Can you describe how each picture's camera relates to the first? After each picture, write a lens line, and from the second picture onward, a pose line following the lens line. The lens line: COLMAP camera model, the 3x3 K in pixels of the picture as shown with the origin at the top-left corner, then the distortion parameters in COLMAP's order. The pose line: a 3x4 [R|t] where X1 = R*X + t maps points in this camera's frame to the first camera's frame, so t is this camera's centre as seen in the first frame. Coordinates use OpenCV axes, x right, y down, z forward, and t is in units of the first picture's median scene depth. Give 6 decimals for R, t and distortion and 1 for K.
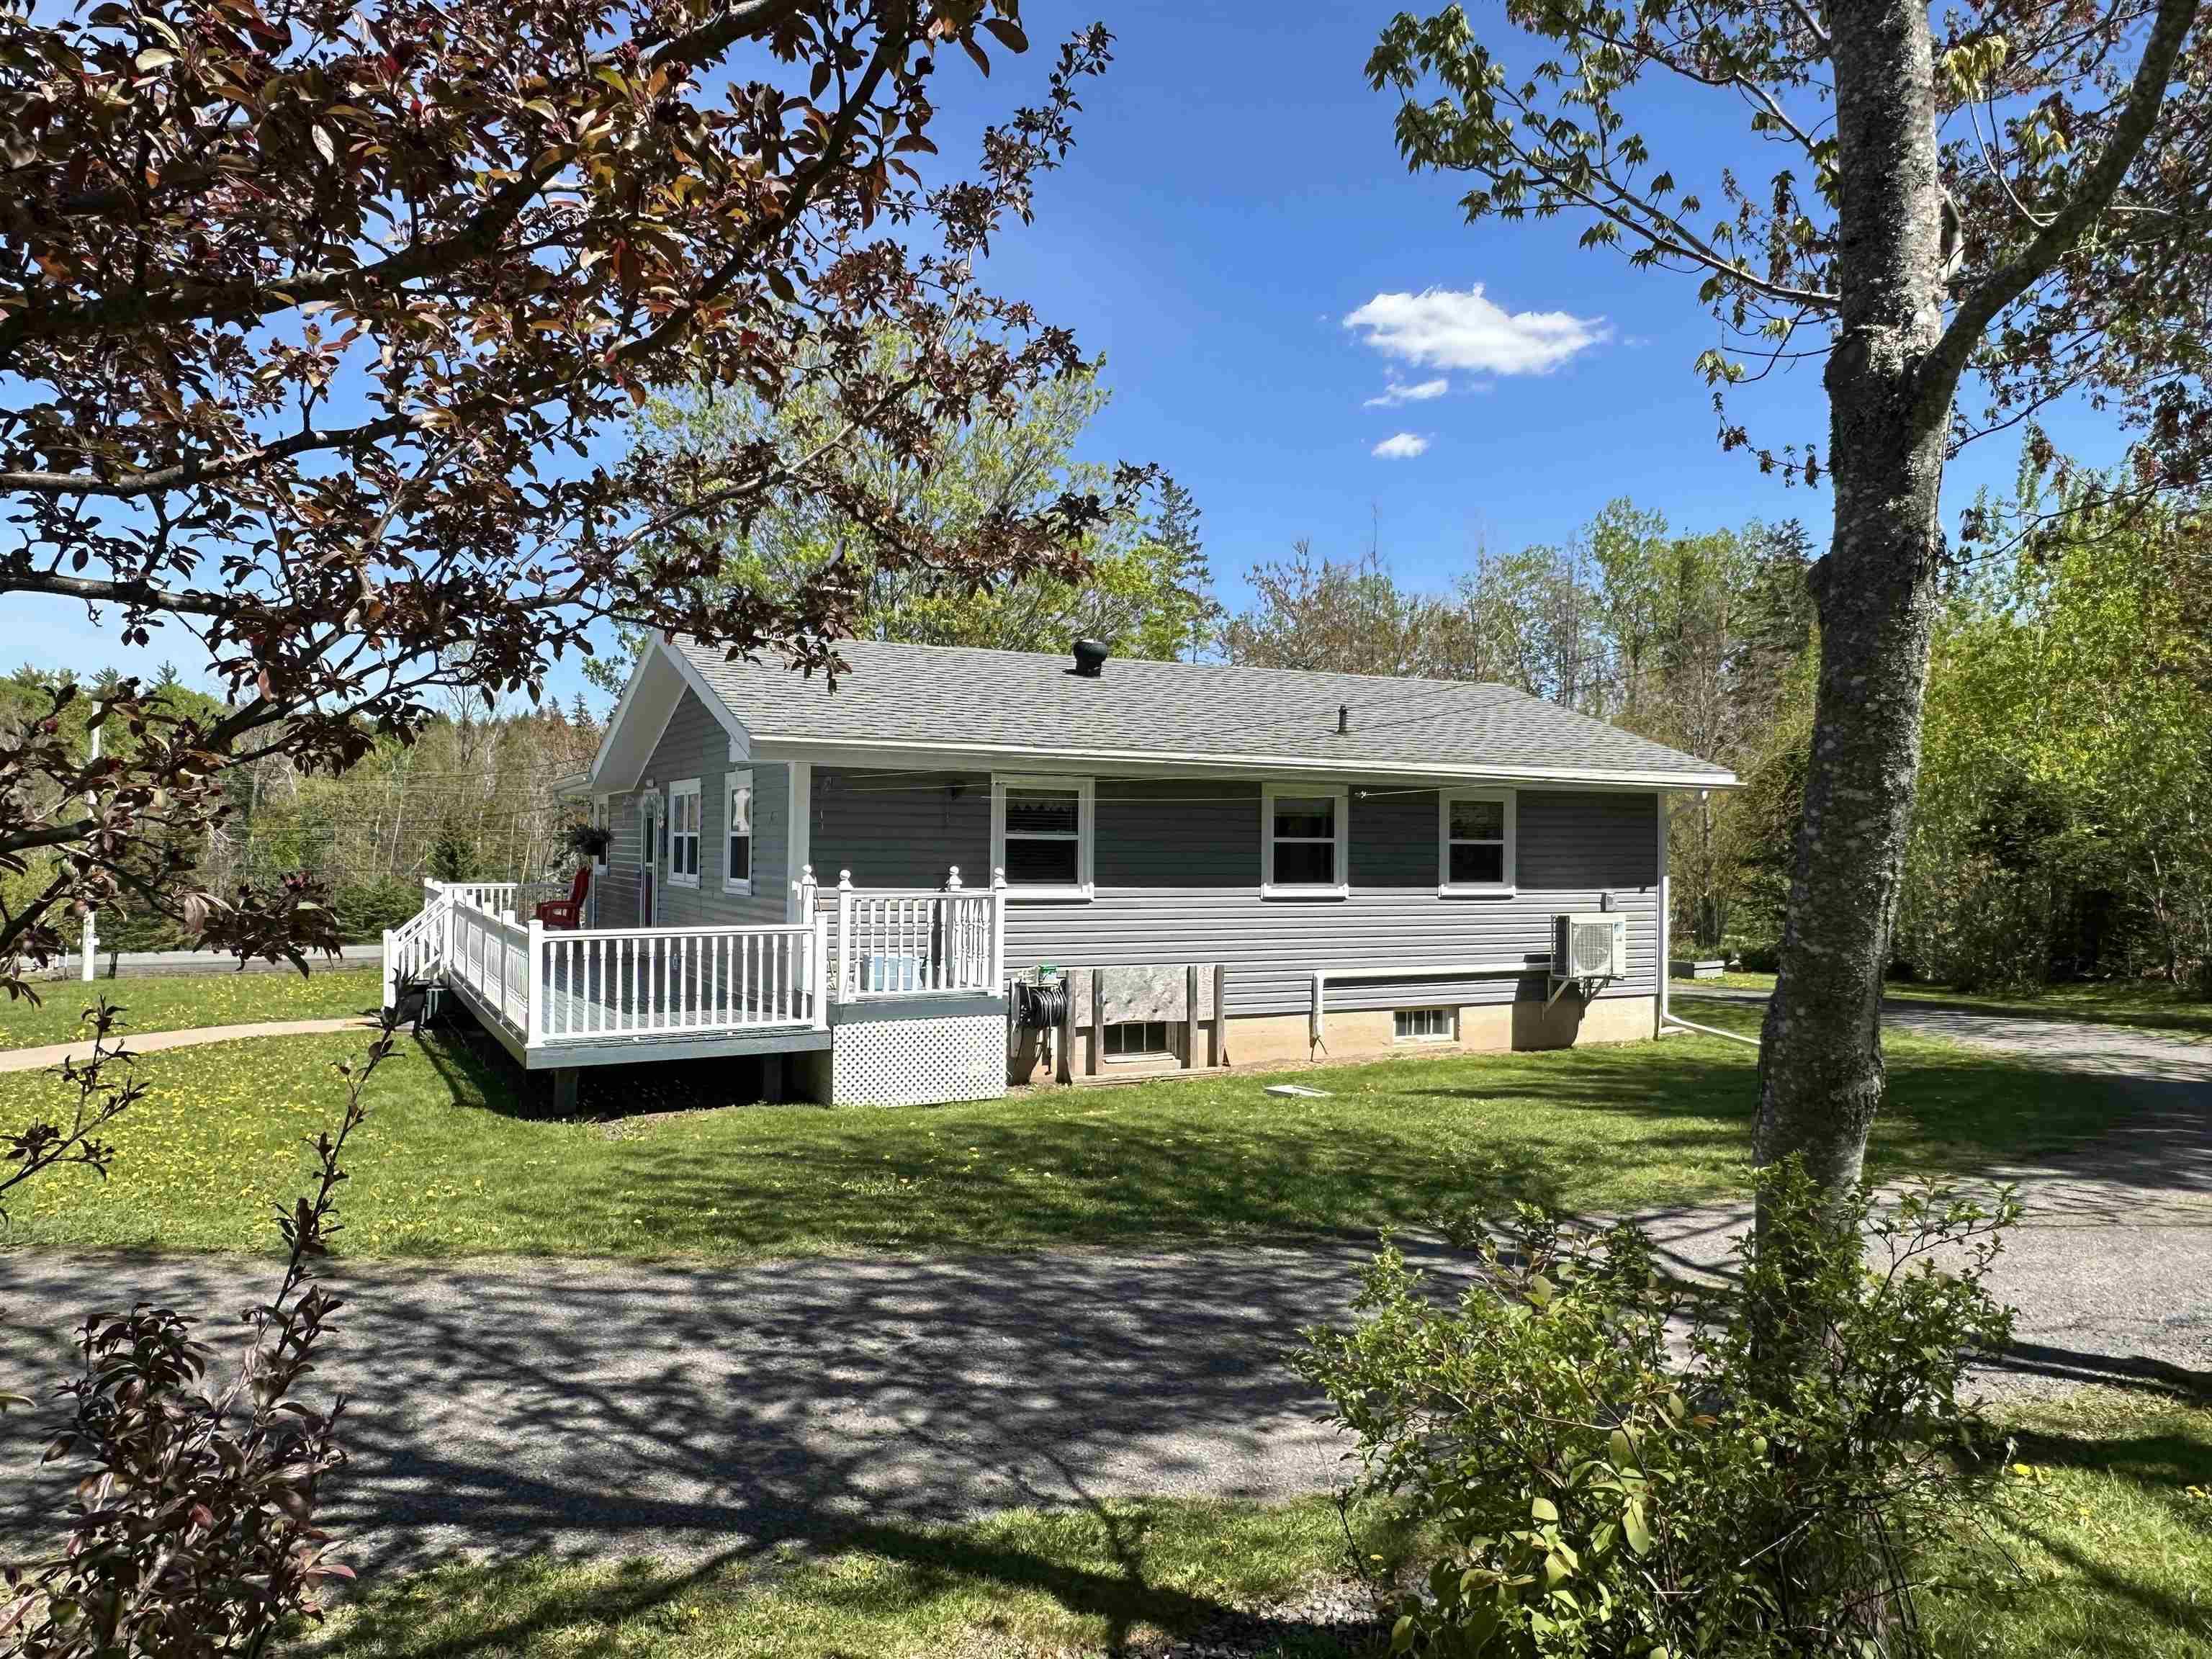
lens RADIAL K [[1535.2, 0, 1106.0], [0, 1535.2, 829.5], [0, 0, 1]] dist [-0.006575, -0.000453]
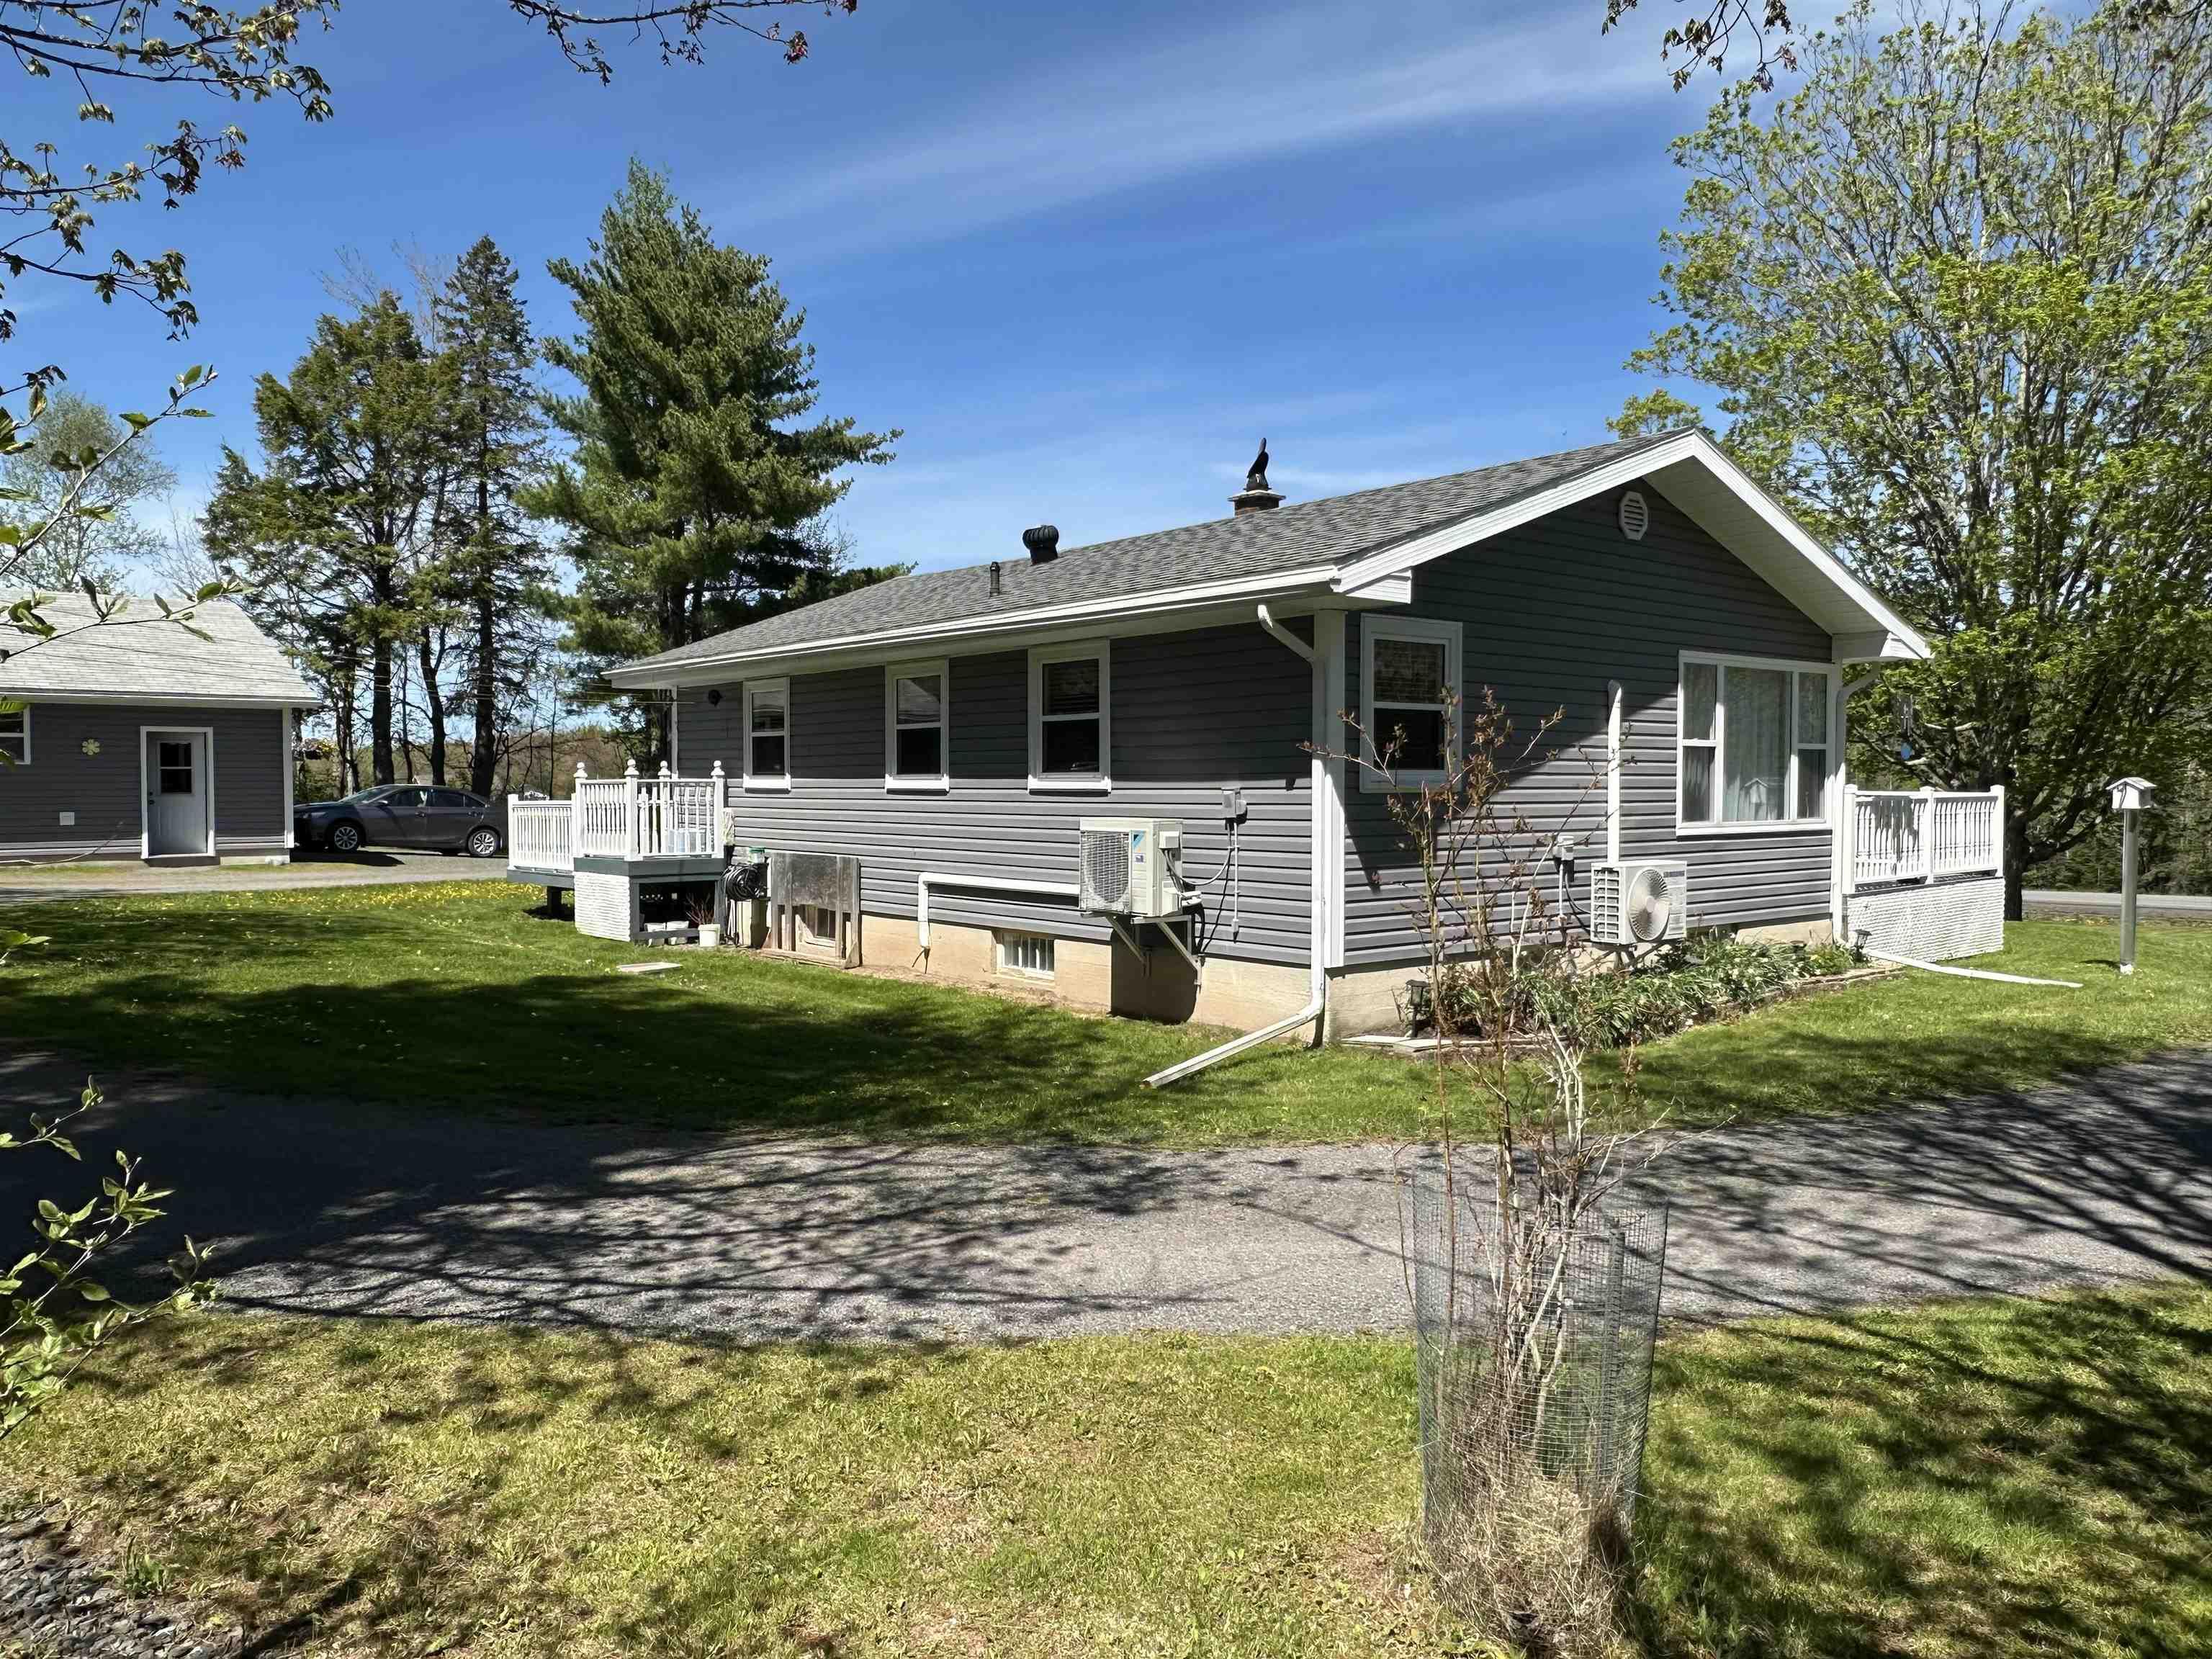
lens RADIAL K [[1599.8, 0, 1106.0], [0, 1599.8, 829.5], [0, 0, 1]] dist [-0.002312, -0.002020]
pose [[0.197676, 0.019038, -0.980083, 1.066297], [0.014409, 0.999647, 0.022324, 0.048108], [0.980162, -0.018535, 0.197331, 0.925440]]
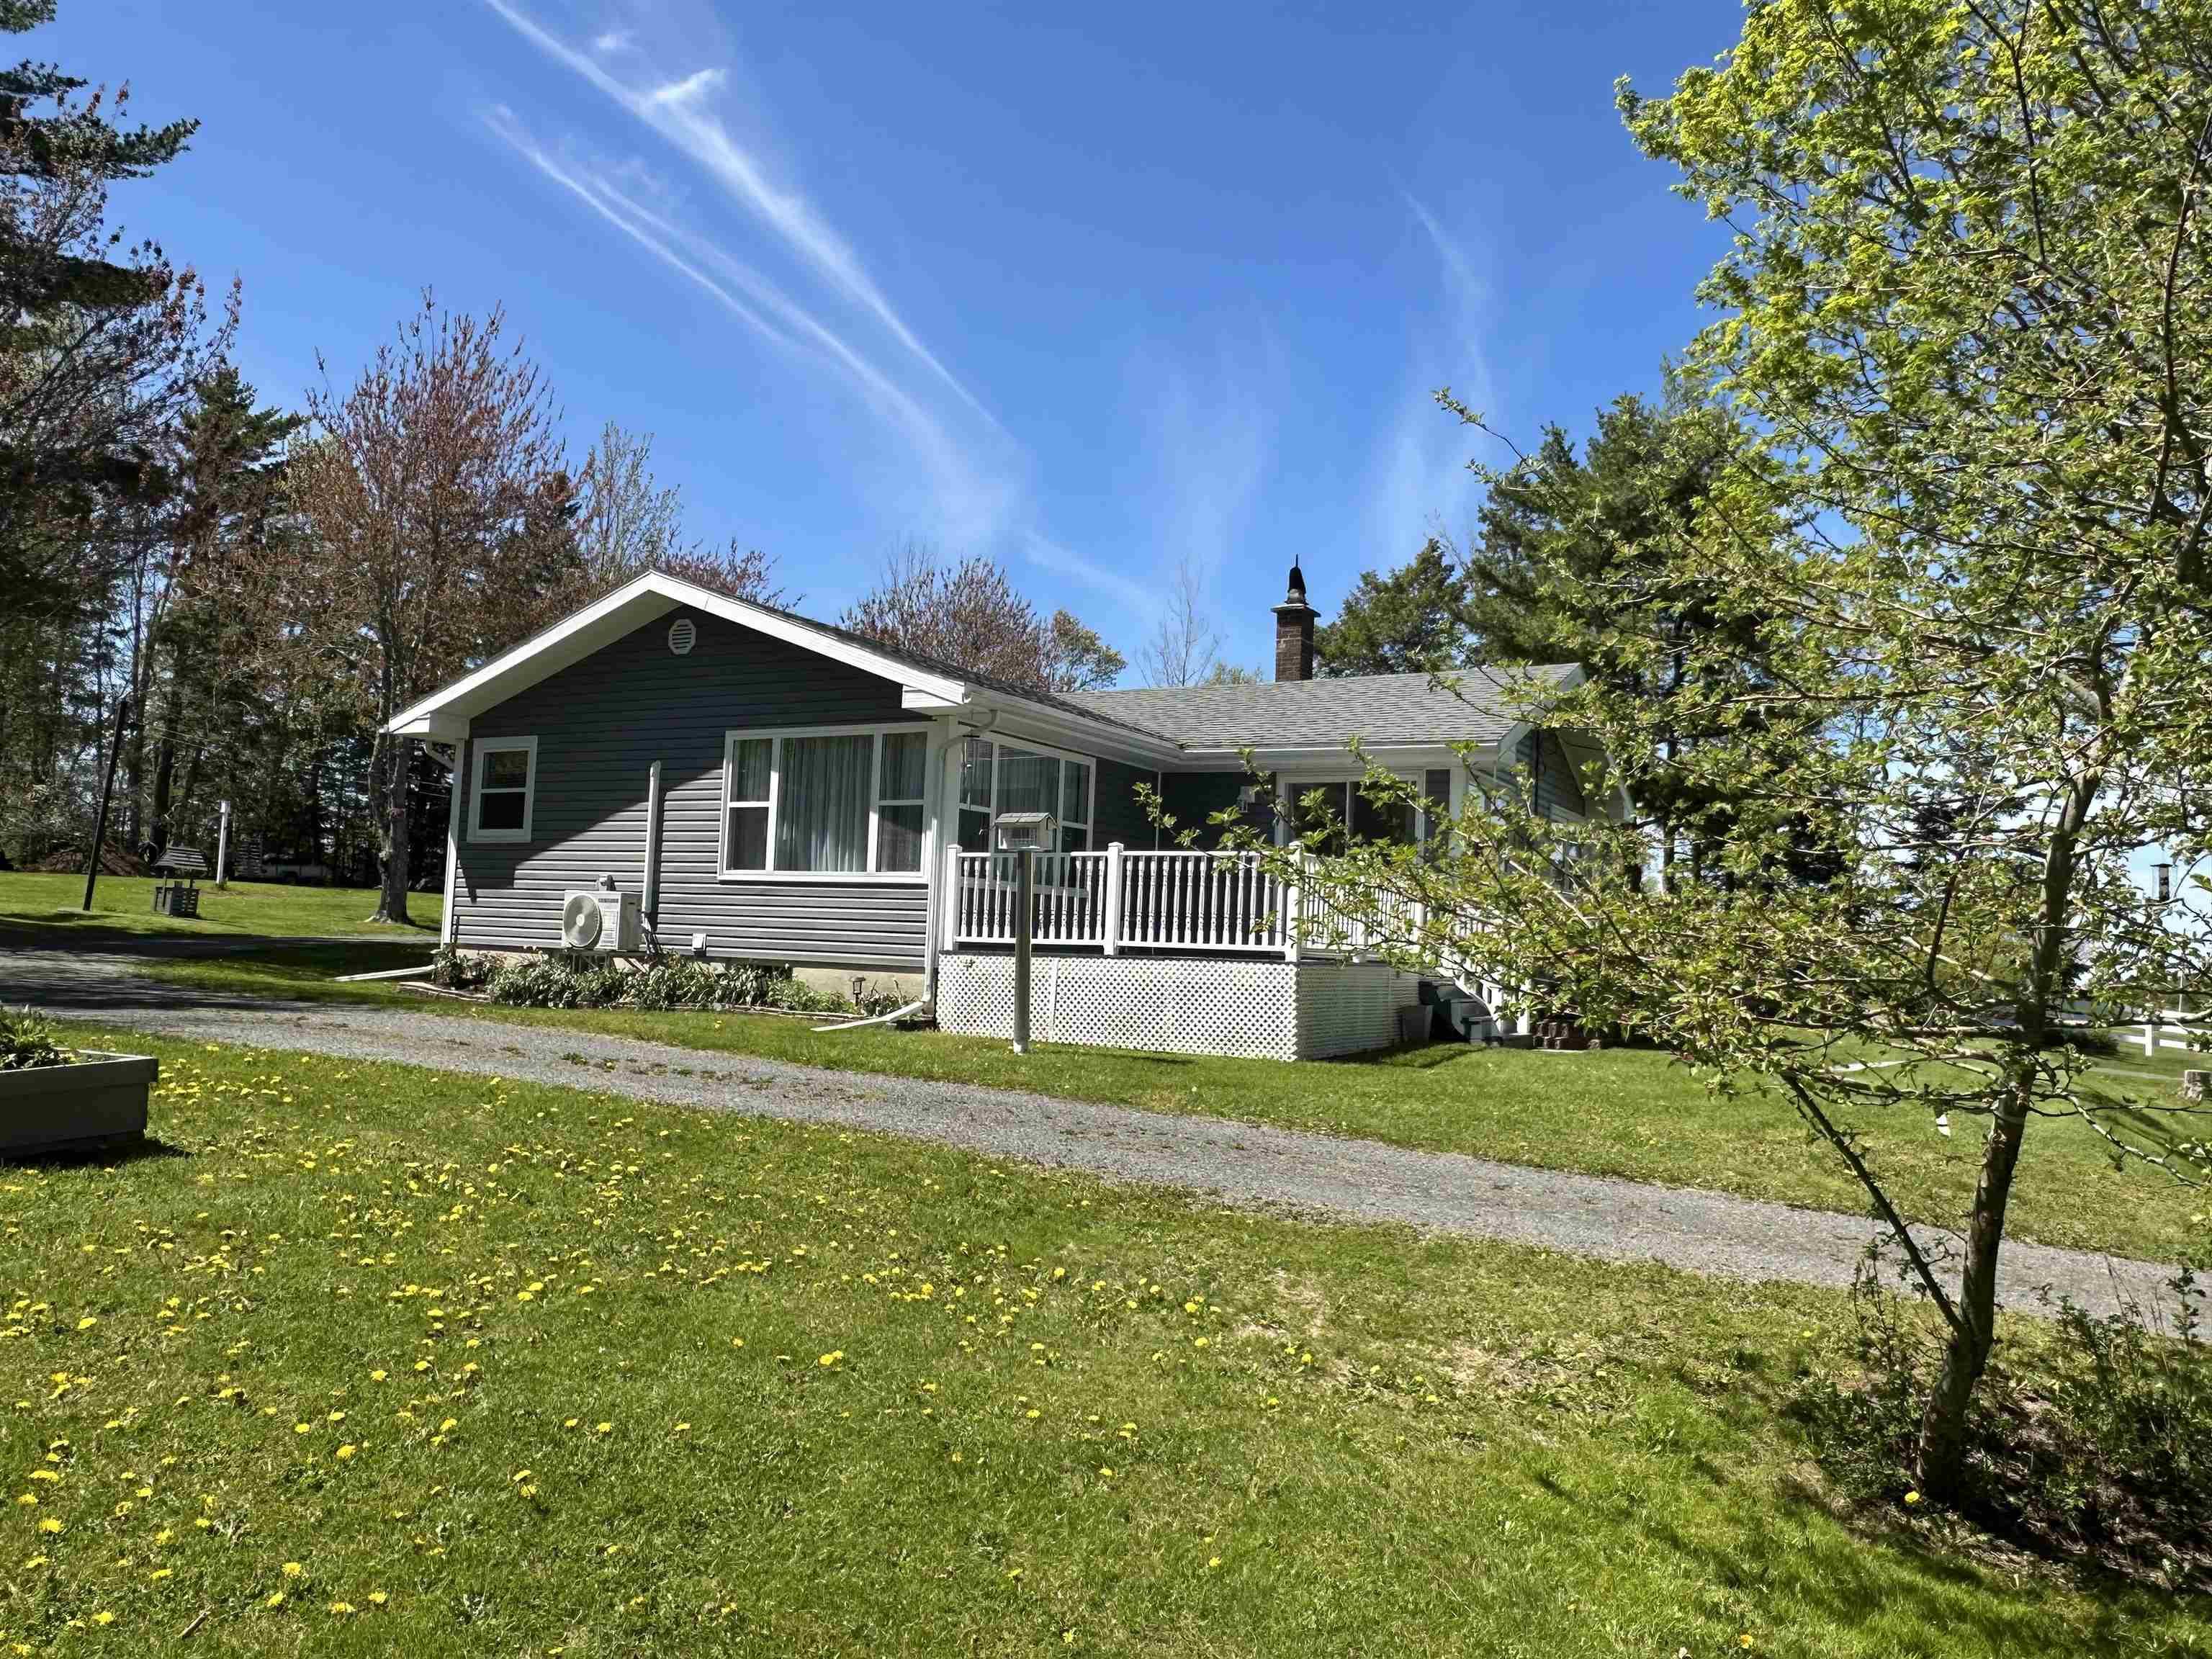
lens RADIAL K [[1535.2, 0, 1106.0], [0, 1535.2, 829.5], [0, 0, 1]] dist [-0.006575, -0.000453]
pose [[-0.842914, -0.073624, -0.532987, 0.451261], [-0.036094, 0.996100, -0.080514, 0.138345], [0.536836, -0.048629, -0.842284, 2.922366]]
